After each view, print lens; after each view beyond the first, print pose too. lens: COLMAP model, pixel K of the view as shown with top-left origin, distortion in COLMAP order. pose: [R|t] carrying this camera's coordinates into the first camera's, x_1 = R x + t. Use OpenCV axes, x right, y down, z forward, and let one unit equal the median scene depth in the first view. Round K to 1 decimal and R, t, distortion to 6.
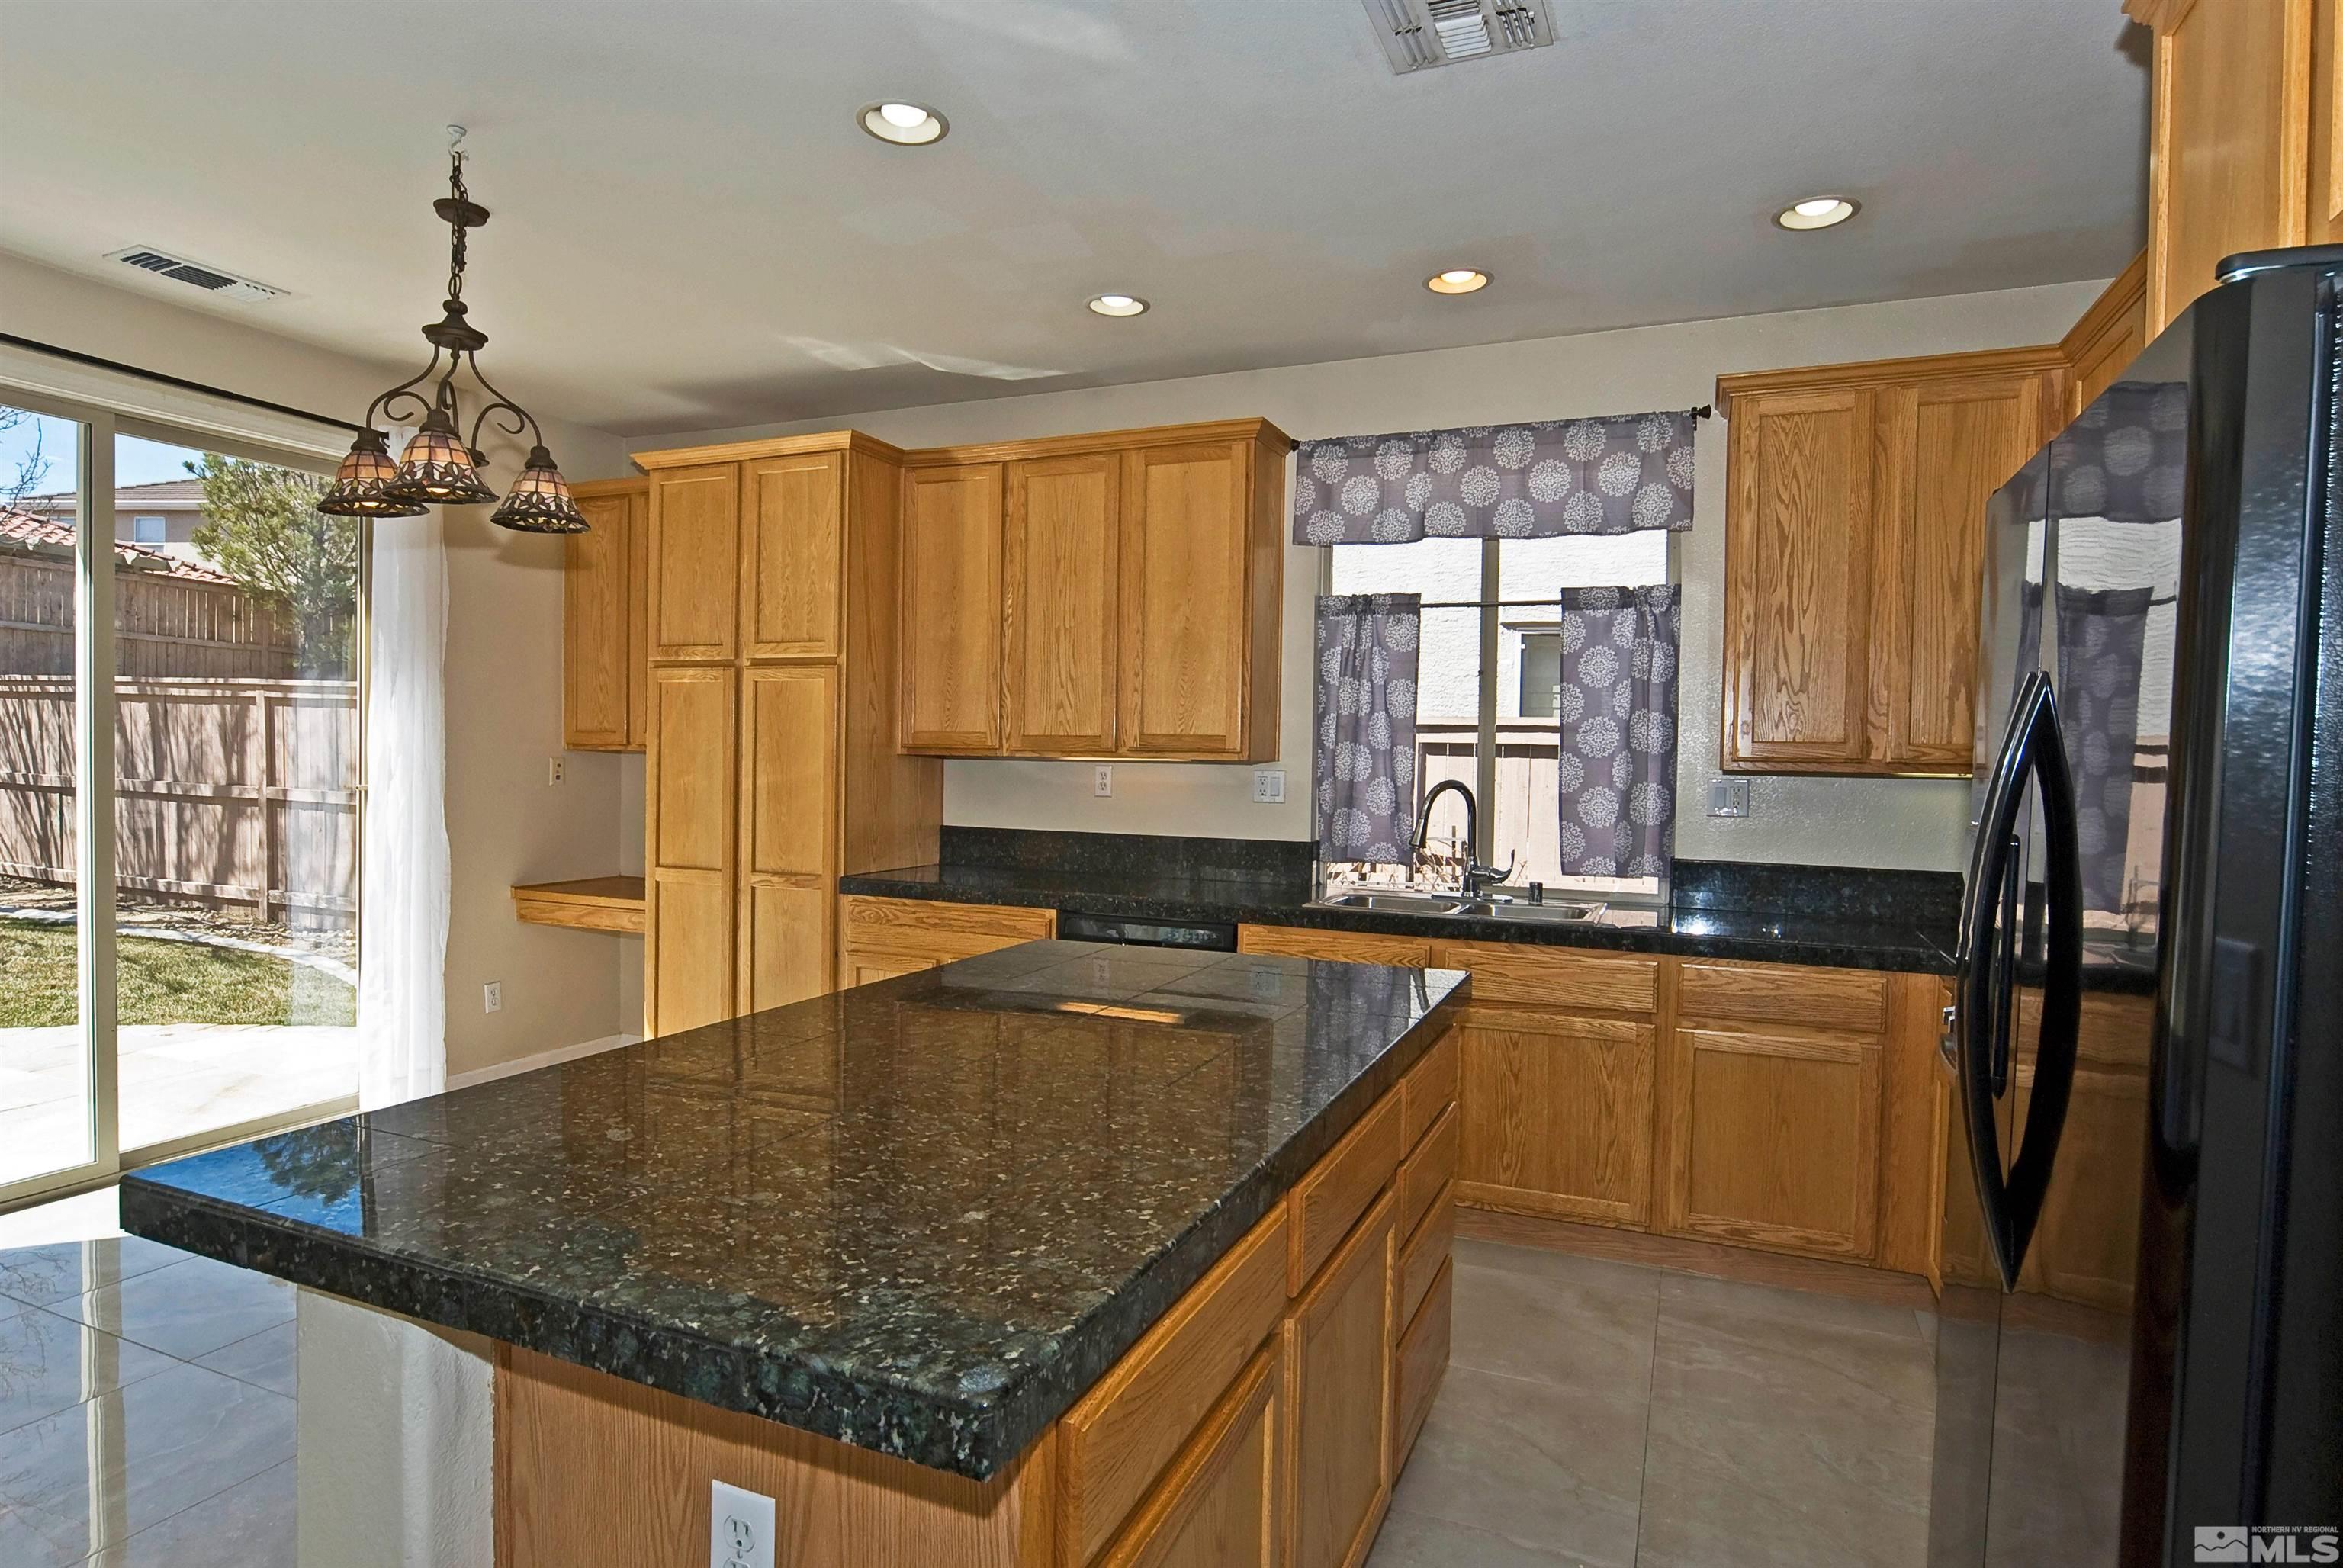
lens RADIAL K [[1279.6, 0, 1153.2], [0, 1279.6, 788.1], [0, 0, 1]] dist [-0.004752, 0.000368]
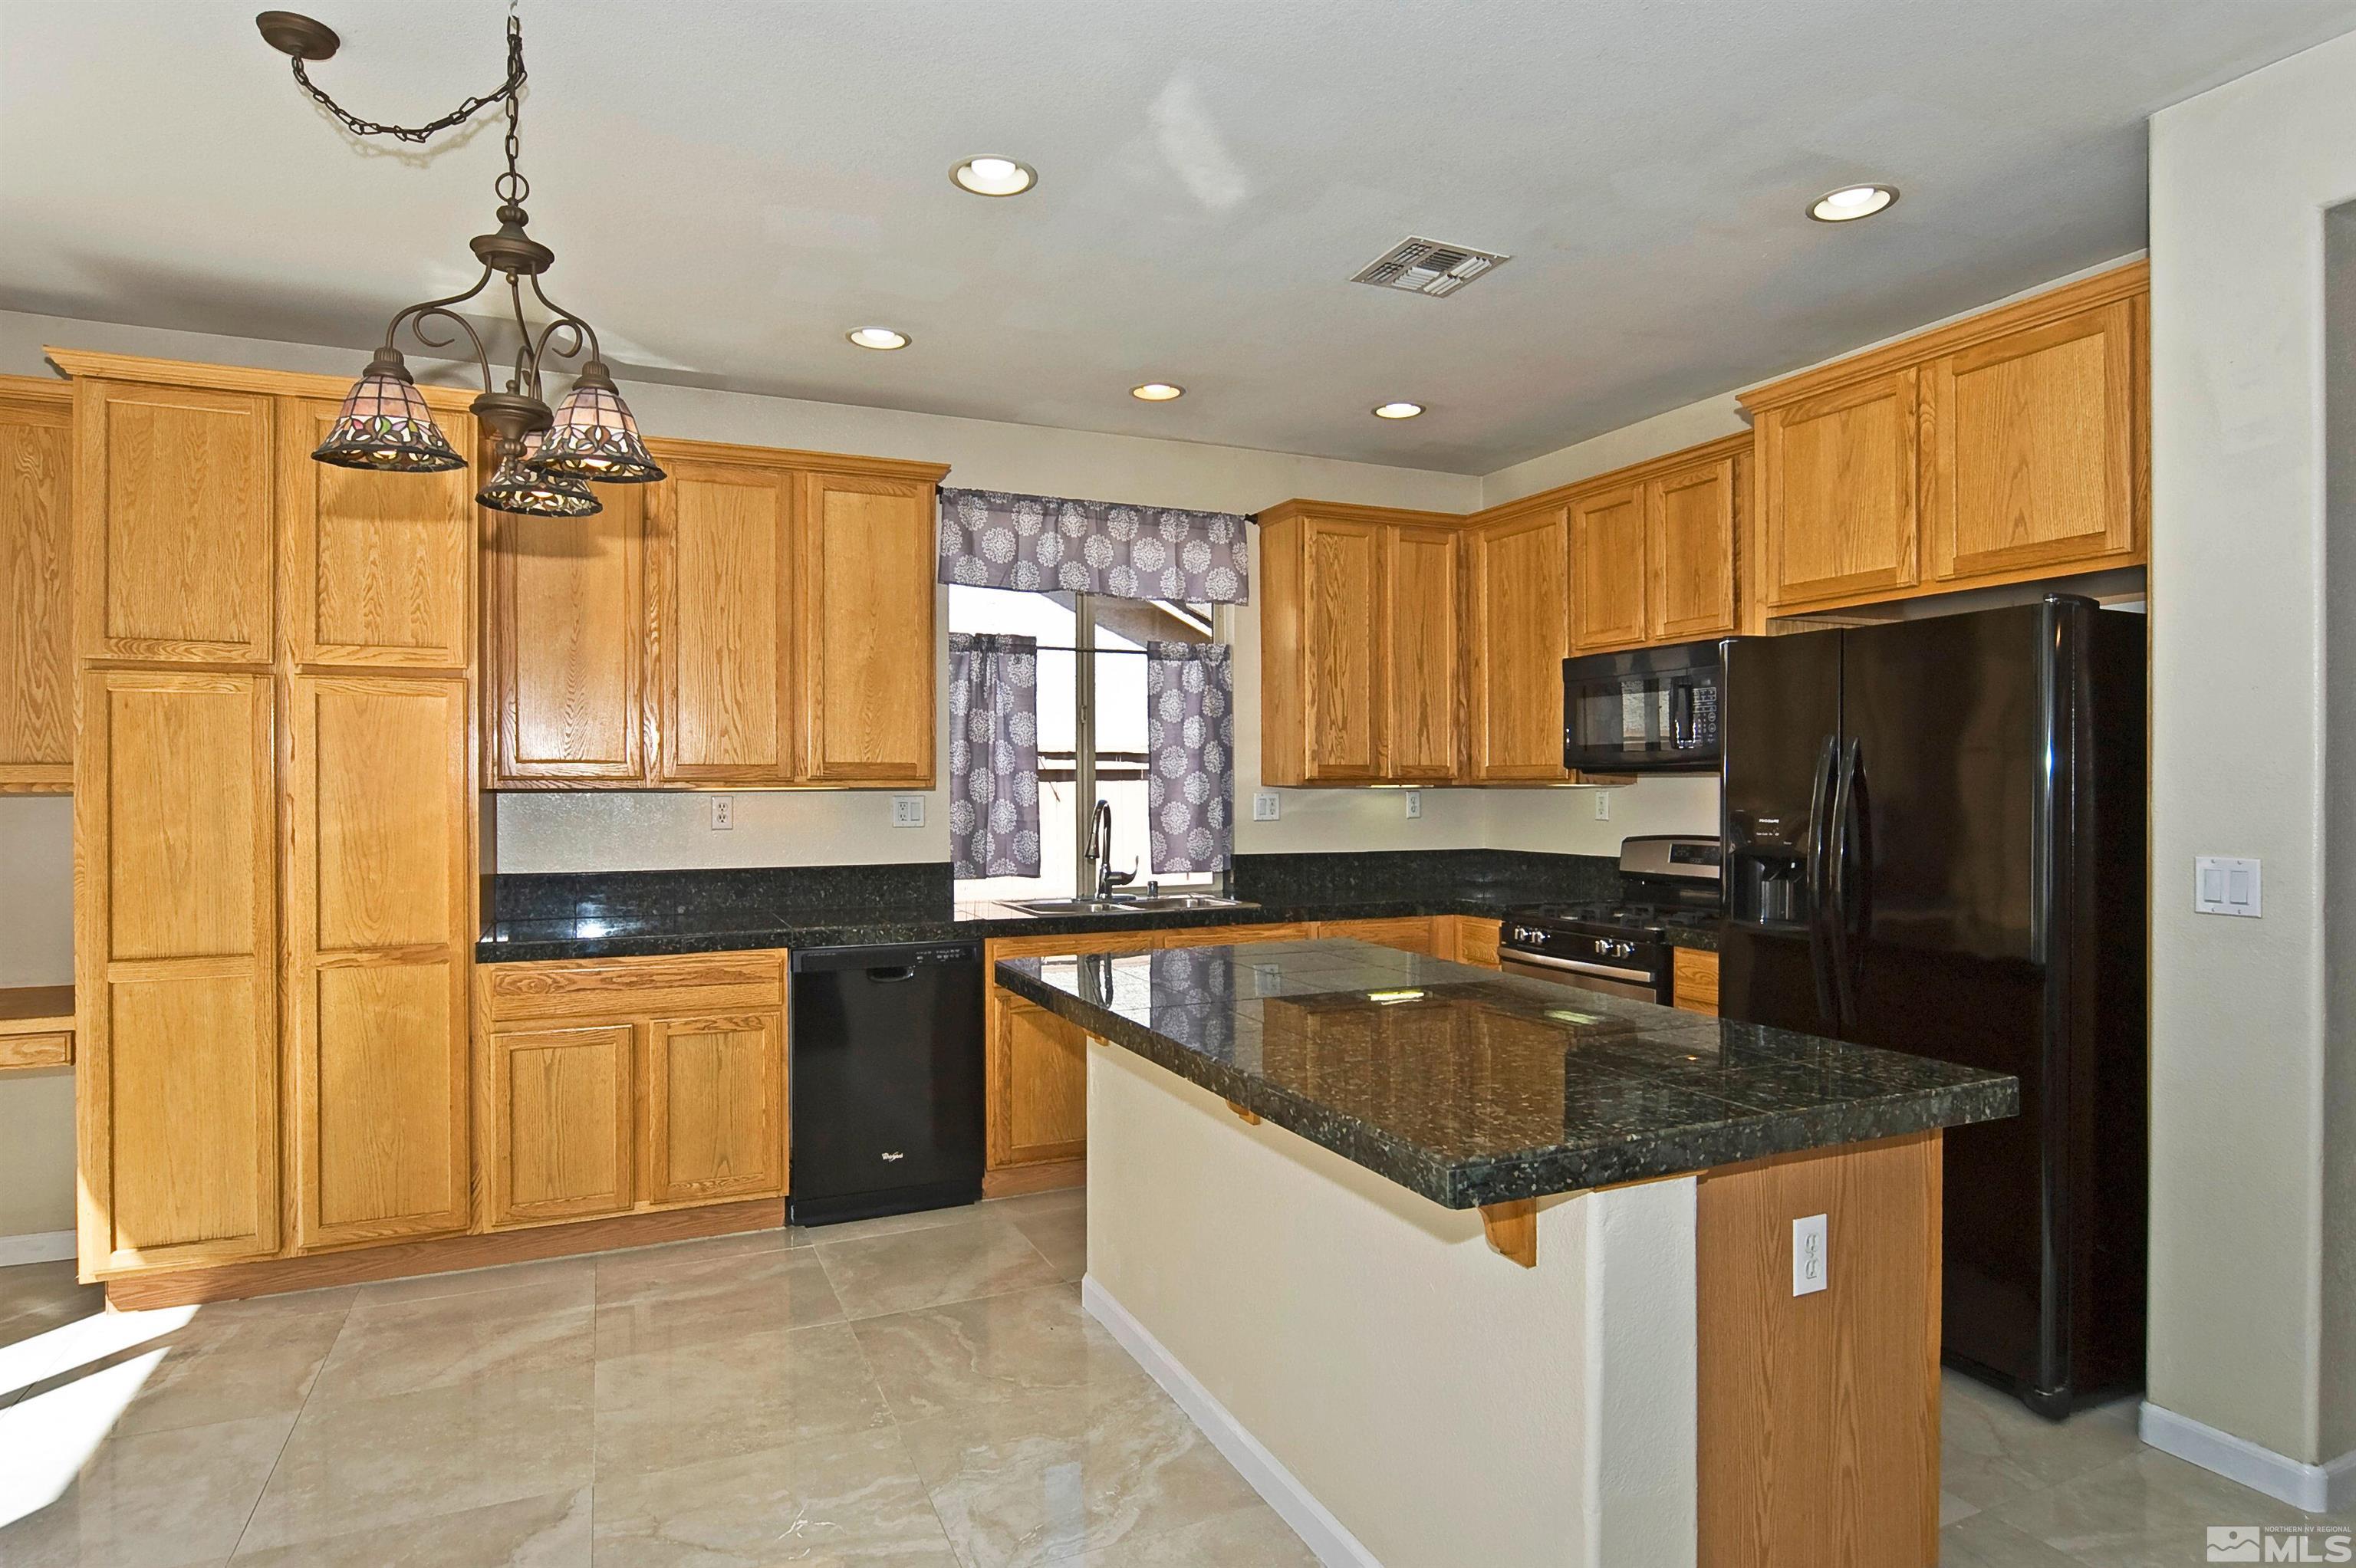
lens RADIAL K [[1286.6, 0, 1191.4], [0, 1286.6, 781.6], [0, 0, 1]] dist [-0.004752, 0.000368]
pose [[0.679824, -0.019299, 0.733121, -0.523575], [0.032612, 0.999460, -0.003930, -0.013874], [-0.732650, 0.026580, 0.680086, 0.120197]]
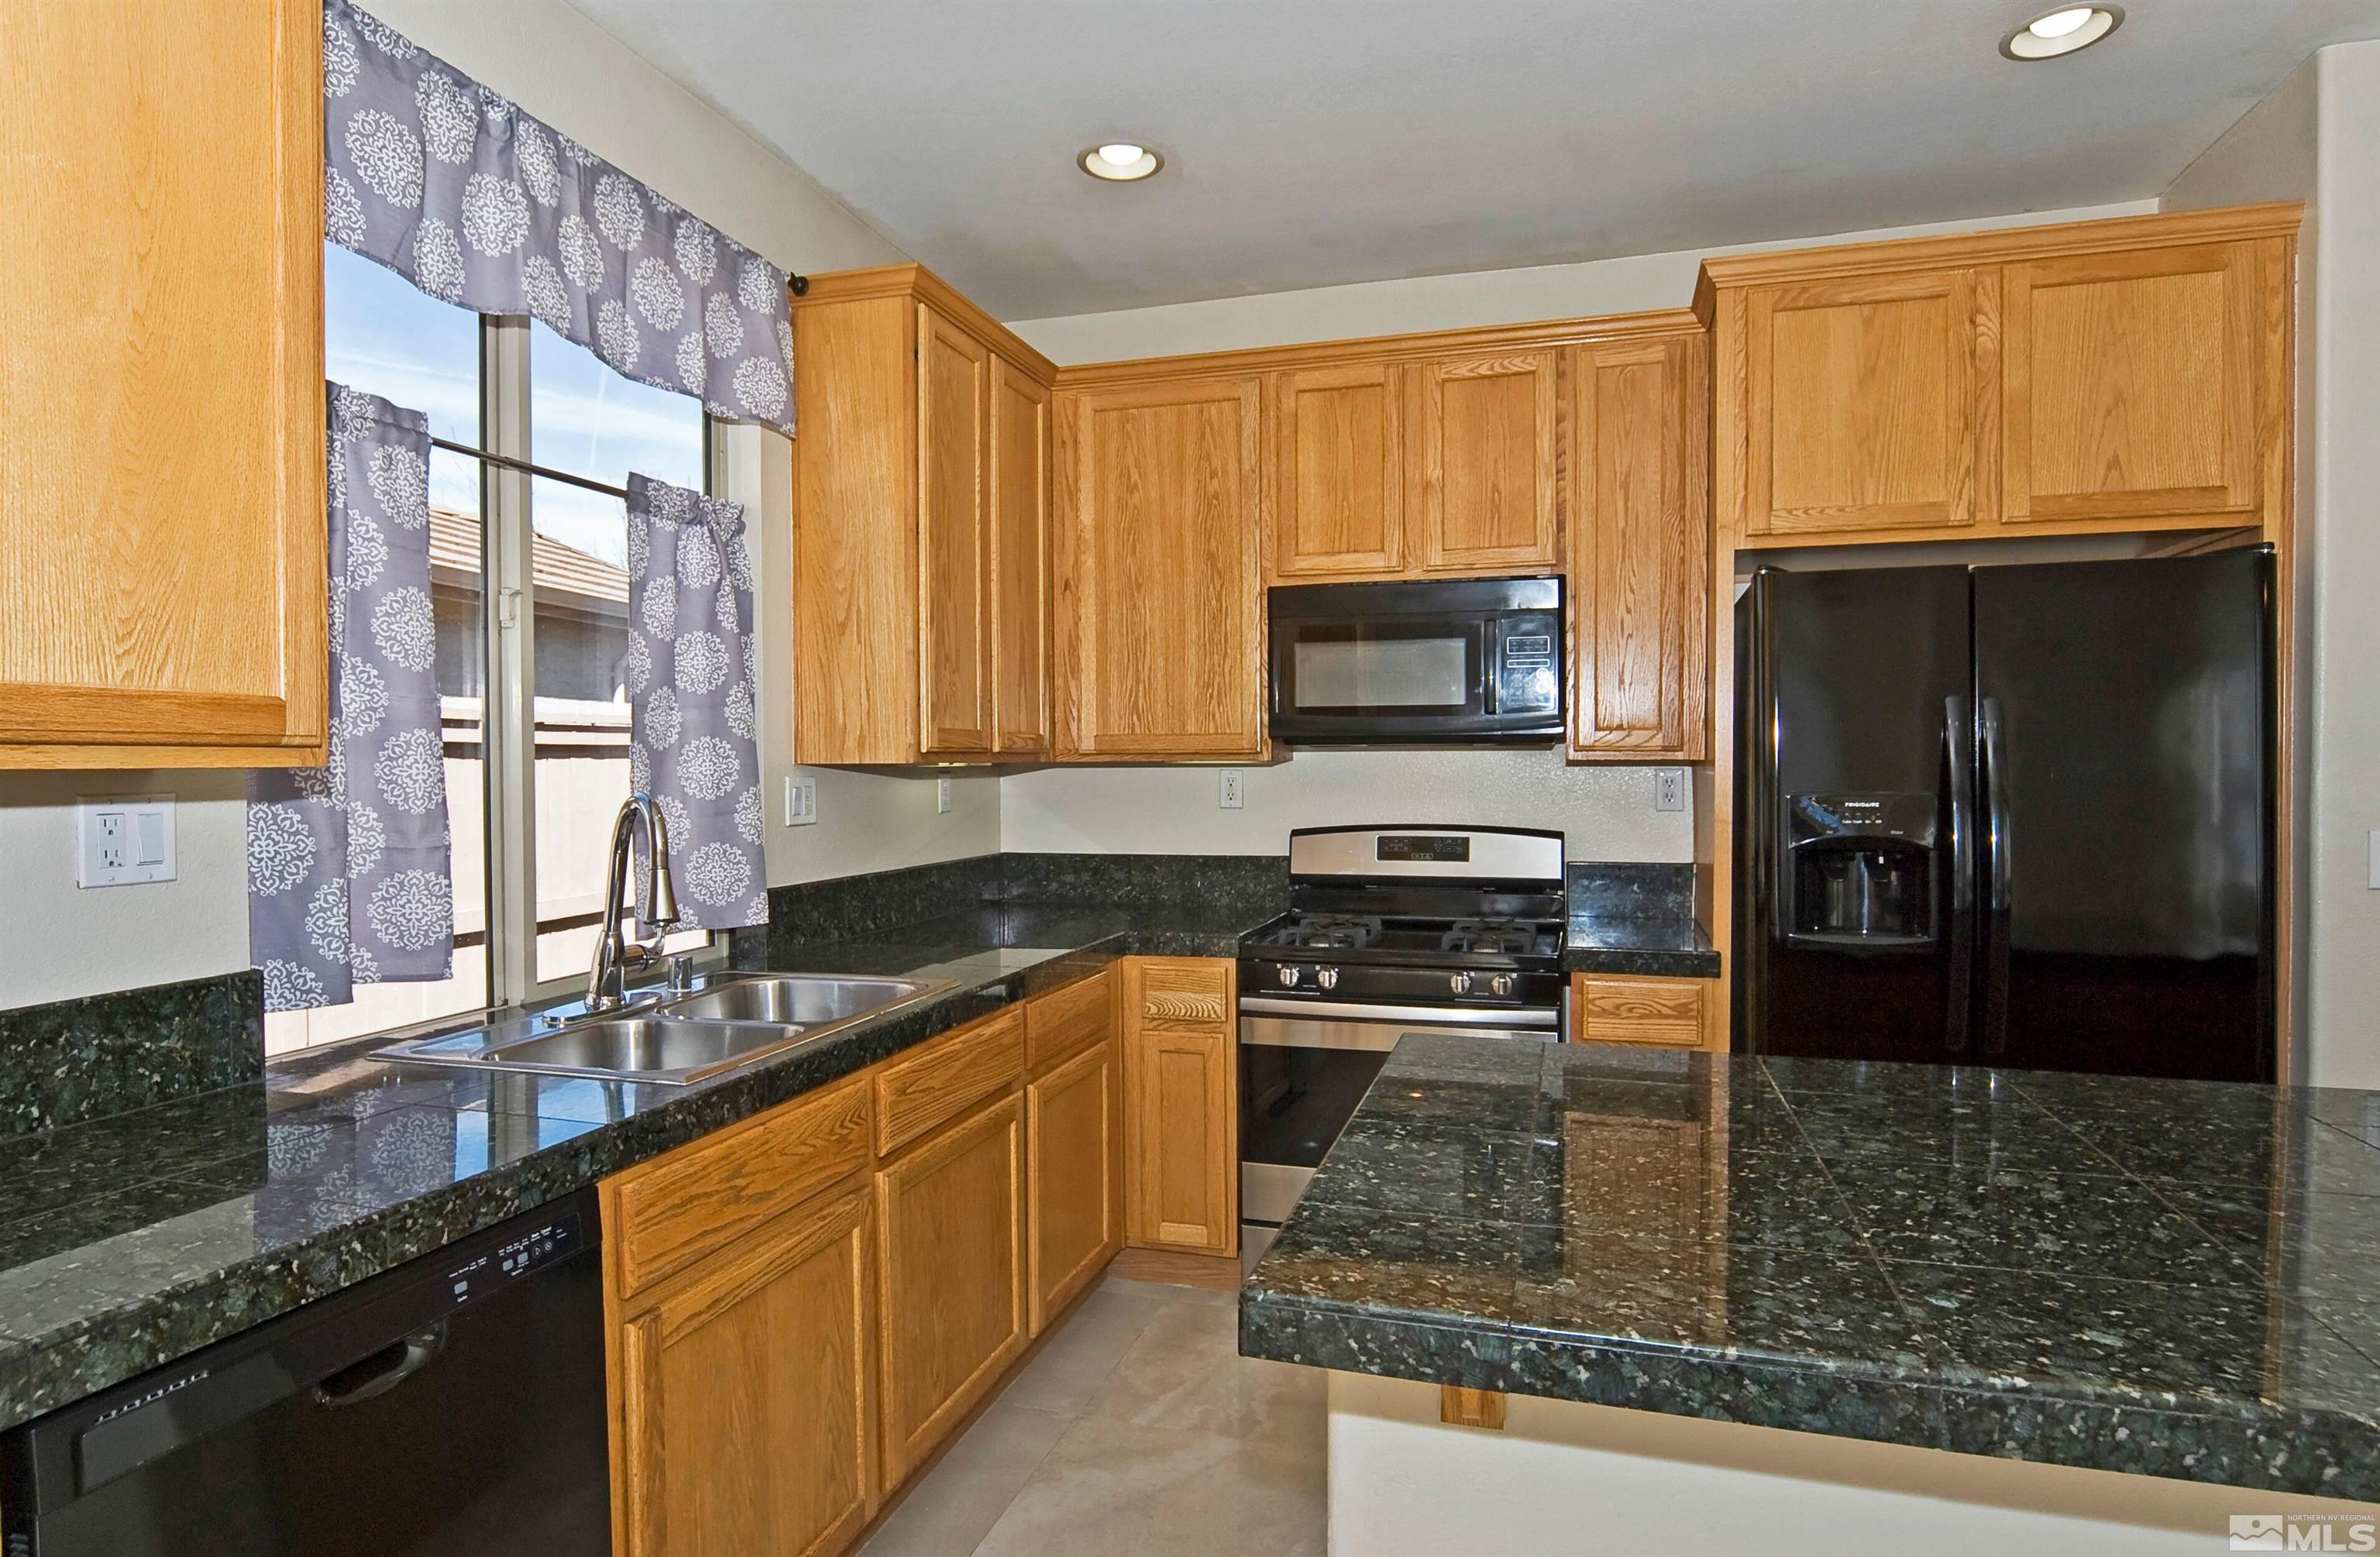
lens RADIAL K [[1276.0, 0, 1172.8], [0, 1276.0, 772.0], [0, 0, 1]] dist [-0.011917, 0.000499]
pose [[-0.097753, -0.027392, 0.994834, -0.290750], [0.026215, 0.999203, 0.030089, -0.023328], [-0.994865, 0.029021, -0.096957, 0.747669]]
